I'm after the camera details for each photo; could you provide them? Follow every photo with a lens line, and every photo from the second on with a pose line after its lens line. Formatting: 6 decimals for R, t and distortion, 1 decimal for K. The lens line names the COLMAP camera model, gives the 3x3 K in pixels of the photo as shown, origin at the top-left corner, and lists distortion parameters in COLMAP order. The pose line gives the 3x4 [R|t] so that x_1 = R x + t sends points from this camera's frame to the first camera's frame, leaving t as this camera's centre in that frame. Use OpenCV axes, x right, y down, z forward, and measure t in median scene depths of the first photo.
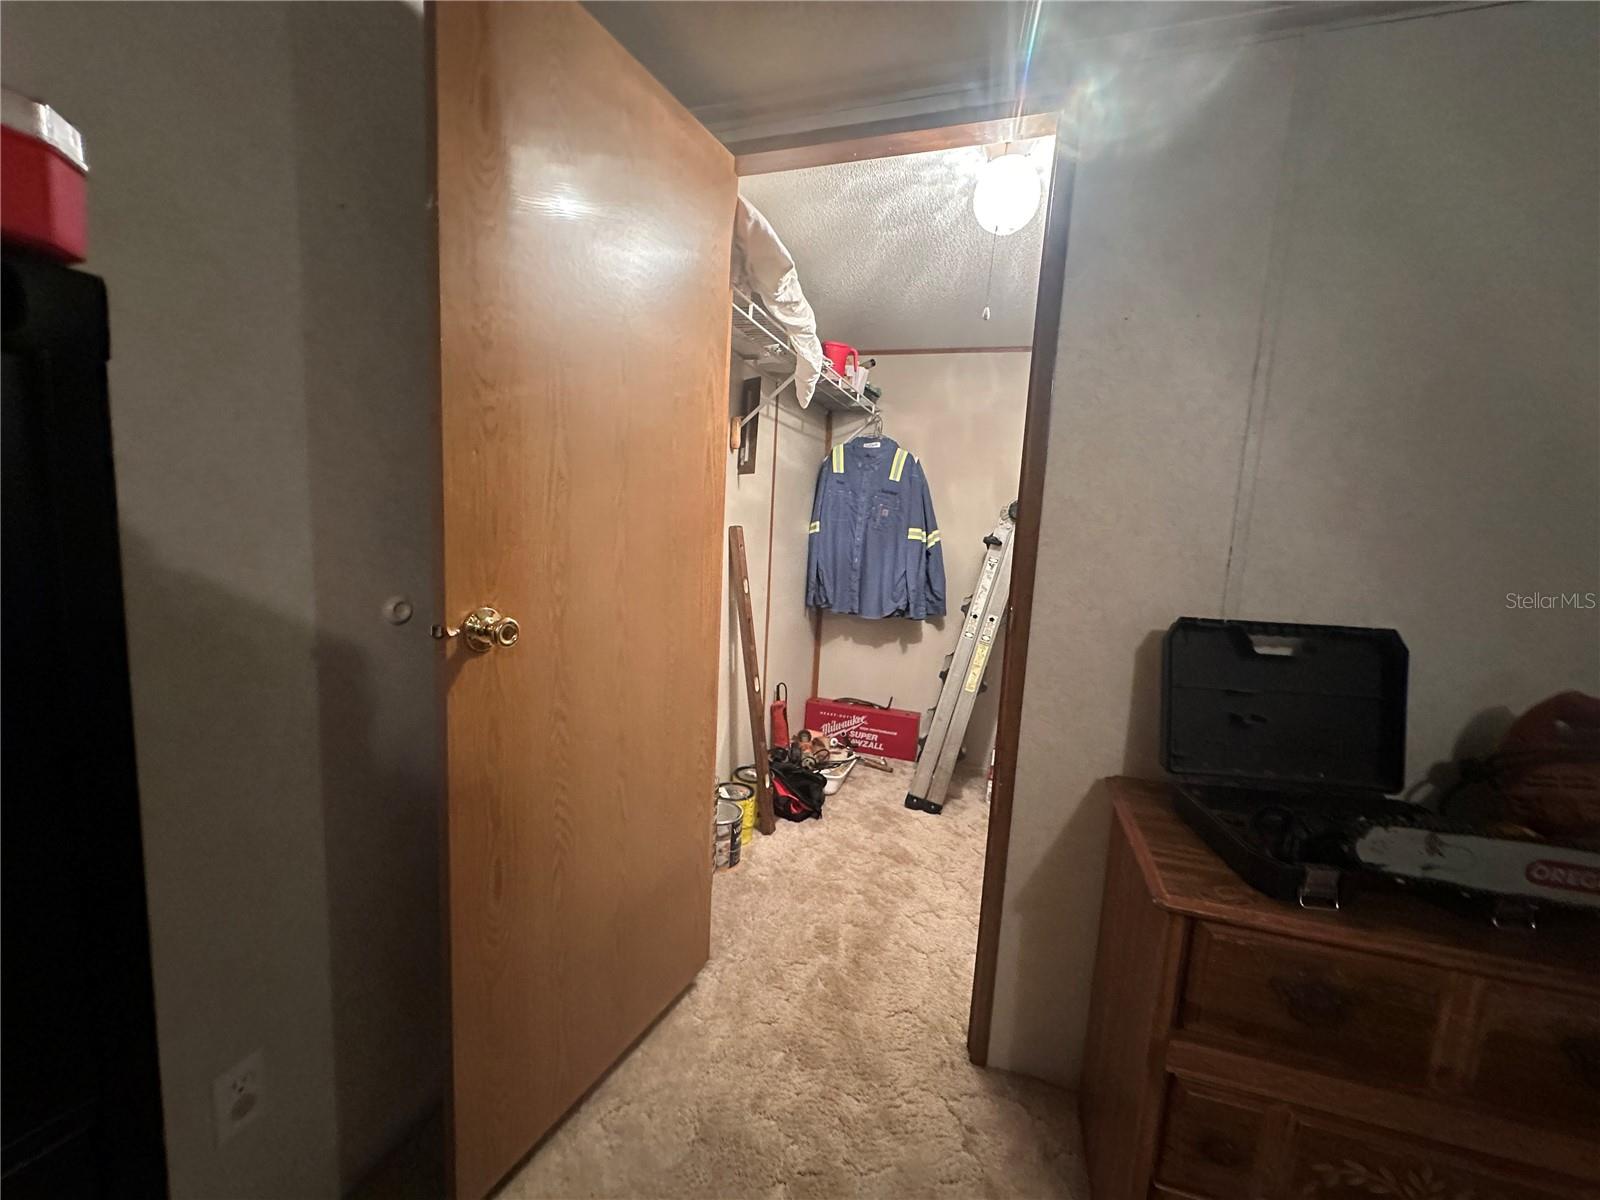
lens RADIAL K [[640.1, 0, 800.0], [0, 640.1, 600.0], [0, 0, 1]] dist [-0.002570, 0.000857]
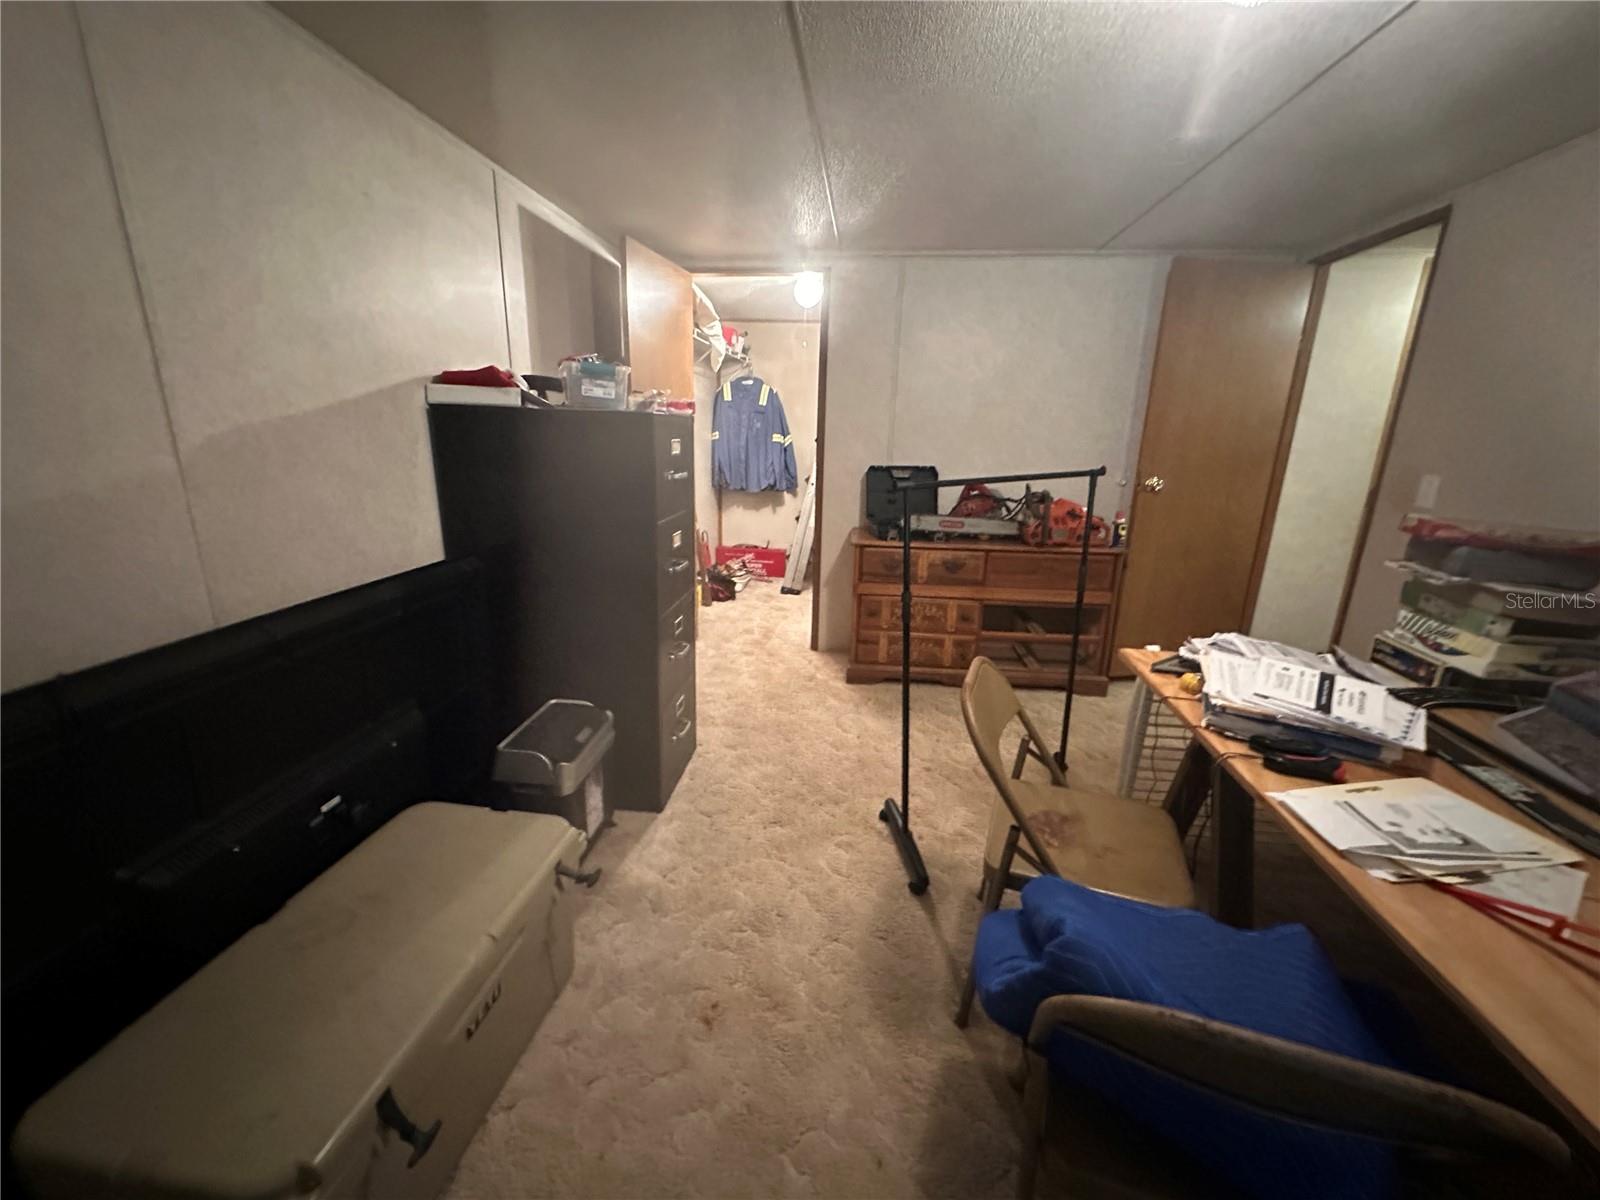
lens RADIAL K [[640.1, 0, 800.0], [0, 640.1, 600.0], [0, 0, 1]] dist [-0.002570, 0.000857]
pose [[0.976177, -0.083619, 0.200217, -0.129642], [0.053390, 0.986954, 0.151889, 0.062768], [-0.210306, -0.137581, 0.967906, -0.678252]]
